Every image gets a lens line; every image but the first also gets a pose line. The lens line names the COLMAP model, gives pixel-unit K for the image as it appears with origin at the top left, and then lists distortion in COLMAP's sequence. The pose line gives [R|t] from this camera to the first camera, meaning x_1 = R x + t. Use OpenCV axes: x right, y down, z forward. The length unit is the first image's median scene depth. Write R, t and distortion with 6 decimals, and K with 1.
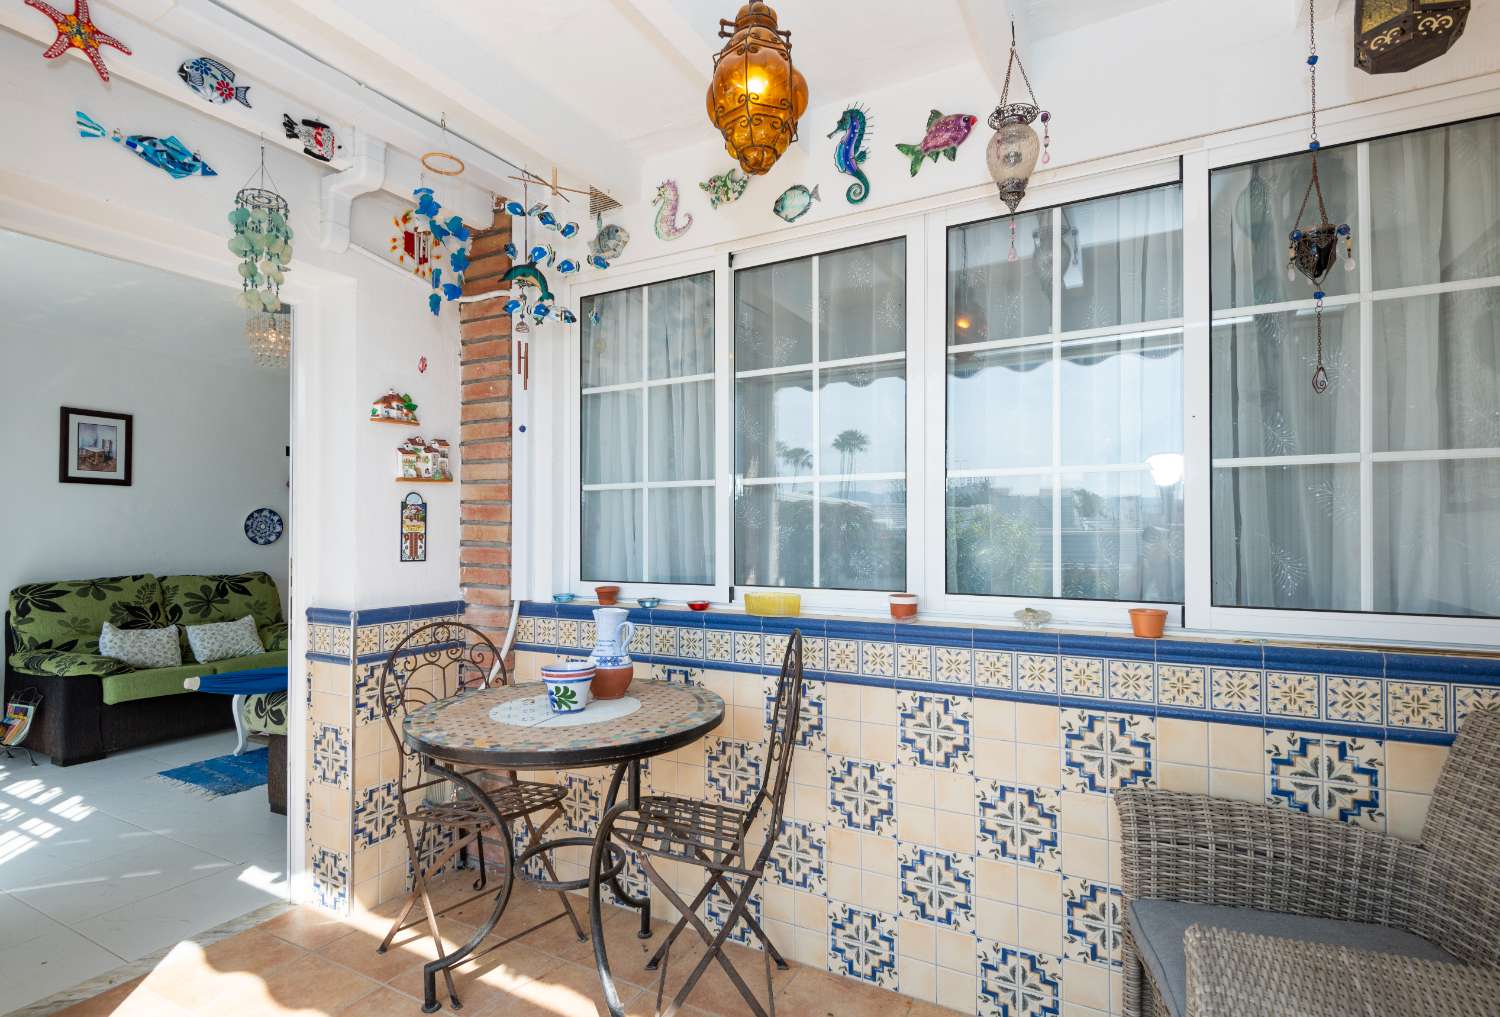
lens RADIAL K [[728.5, 0, 750.0], [0, 728.5, 508.5], [0, 0, 1]] dist [0.000005, -0.000164]
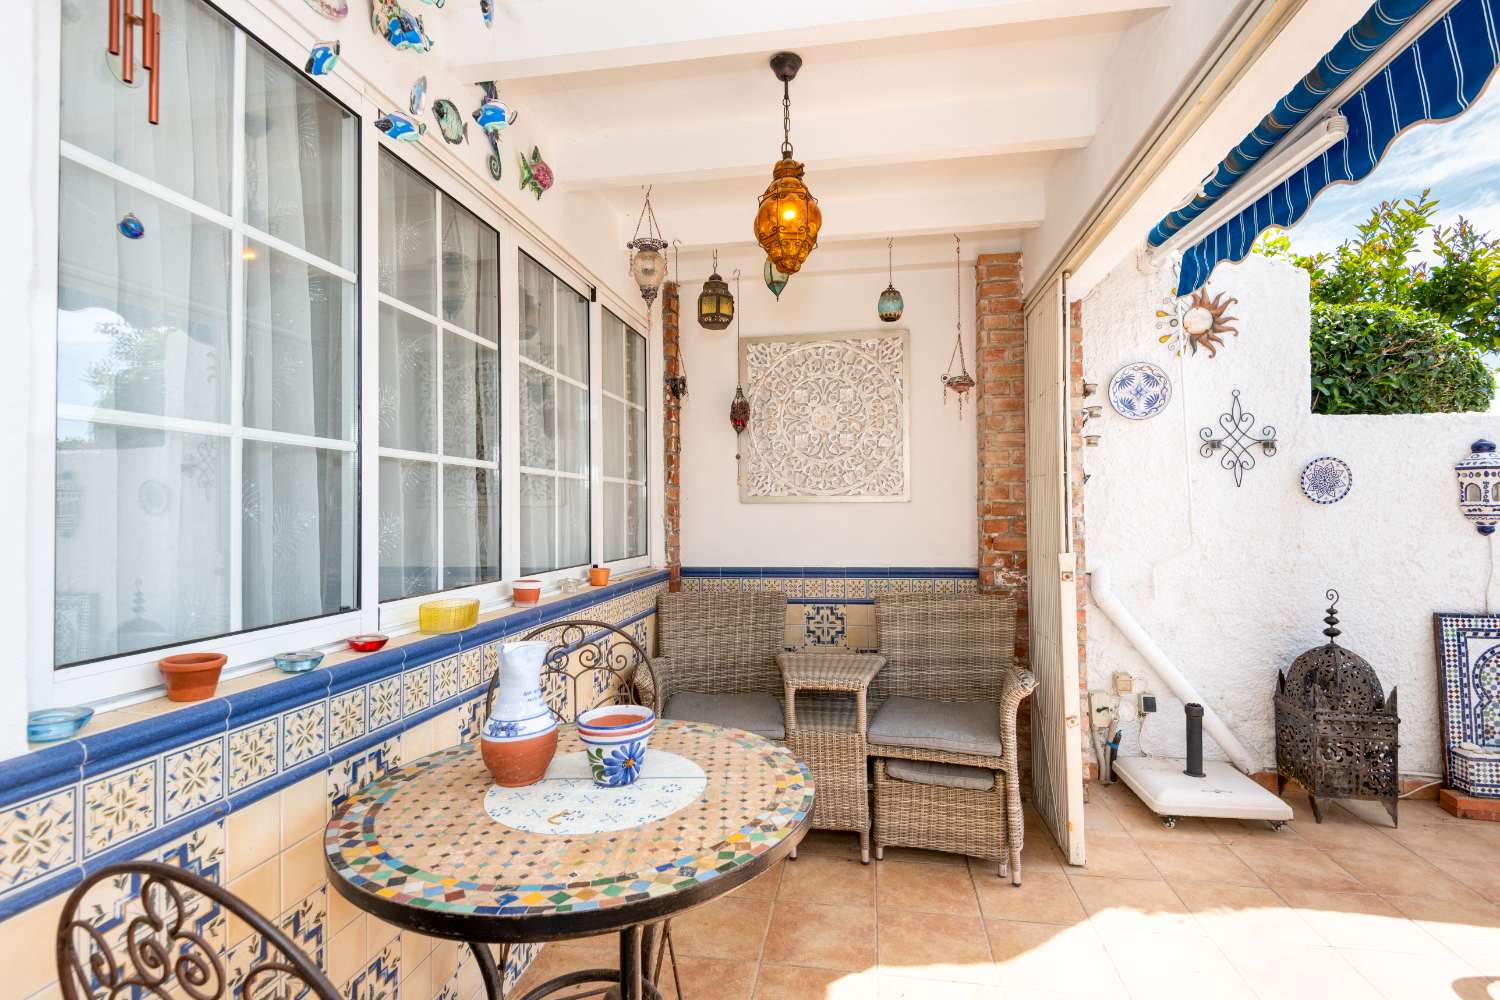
lens RADIAL K [[696.3, 0, 750.0], [0, 696.3, 500.0], [0, 0, 1]] dist [0.018326, 0.000052]
pose [[-0.316169, 0.029381, 0.948248, -0.723657], [-0.019968, 0.999093, -0.037614, 0.023320], [-0.948493, -0.030827, -0.315296, 0.846516]]
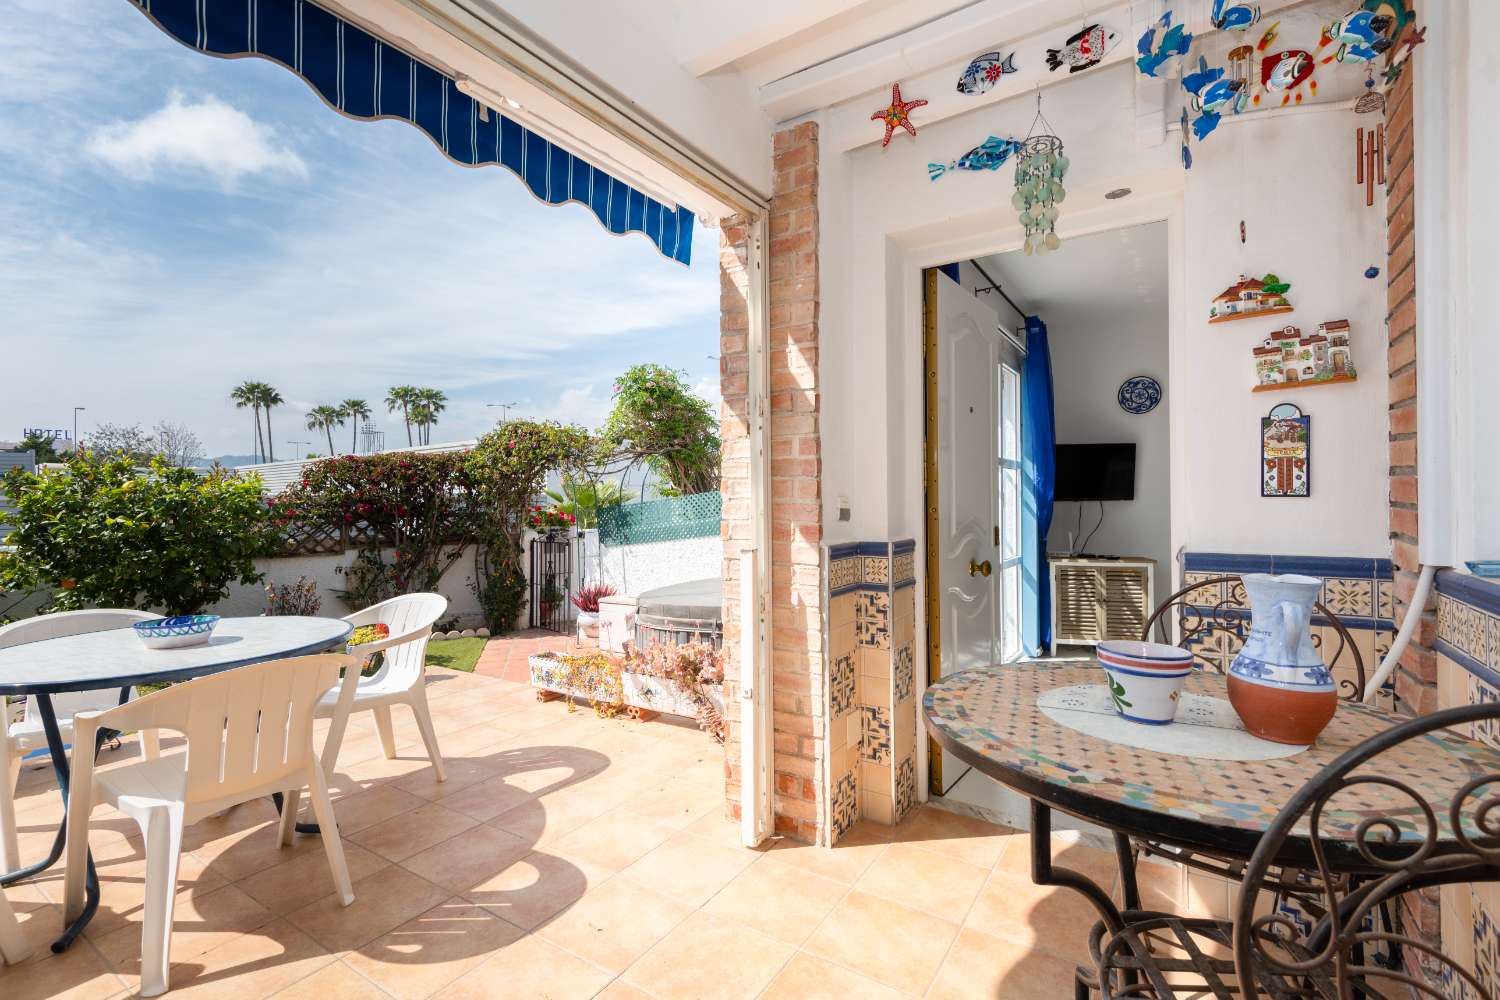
lens RADIAL K [[675.7, 0, 750.0], [0, 675.7, 500.0], [0, 0, 1]] dist [-0.012816, -0.000112]
pose [[-0.091148, 0.007644, -0.995808, 0.284441], [0.042133, 0.999105, 0.003813, 0.053823], [0.994946, -0.041609, -0.091388, 0.552015]]
